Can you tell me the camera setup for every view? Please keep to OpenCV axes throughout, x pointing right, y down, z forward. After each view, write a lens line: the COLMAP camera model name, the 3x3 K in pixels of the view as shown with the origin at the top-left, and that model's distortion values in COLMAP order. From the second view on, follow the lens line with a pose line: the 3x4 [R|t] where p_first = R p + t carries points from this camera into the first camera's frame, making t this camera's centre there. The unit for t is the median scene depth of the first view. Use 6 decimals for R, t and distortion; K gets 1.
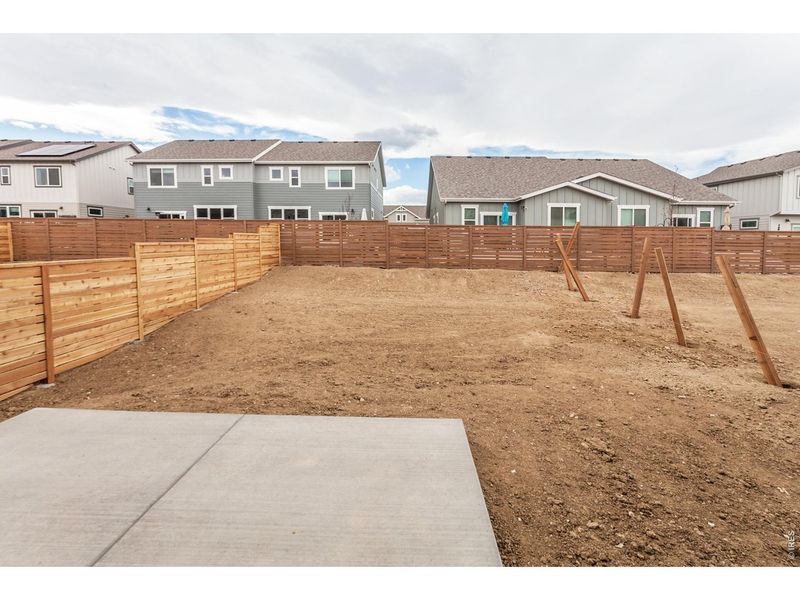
lens RADIAL K [[386.1, 0, 419.7], [0, 386.1, 244.1], [0, 0, 1]] dist [-0.000433, -0.000021]
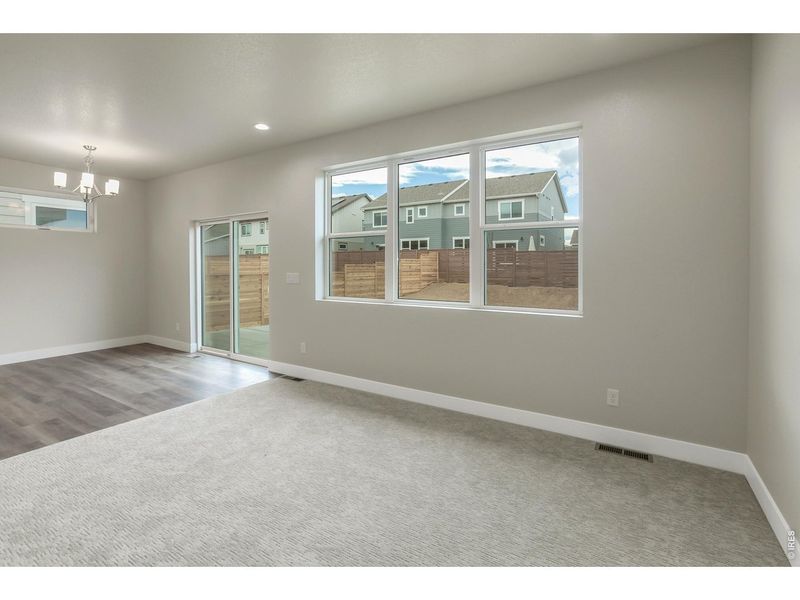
lens RADIAL K [[402.5, 0, 405.2], [0, 402.5, 263.6], [0, 0, 1]] dist [-0.022452, 0.001421]
pose [[0.844393, -0.005779, -0.535693, 0.313255], [-0.004209, 0.999839, -0.017420, 0.013069], [0.535708, 0.016964, 0.844233, -0.283247]]
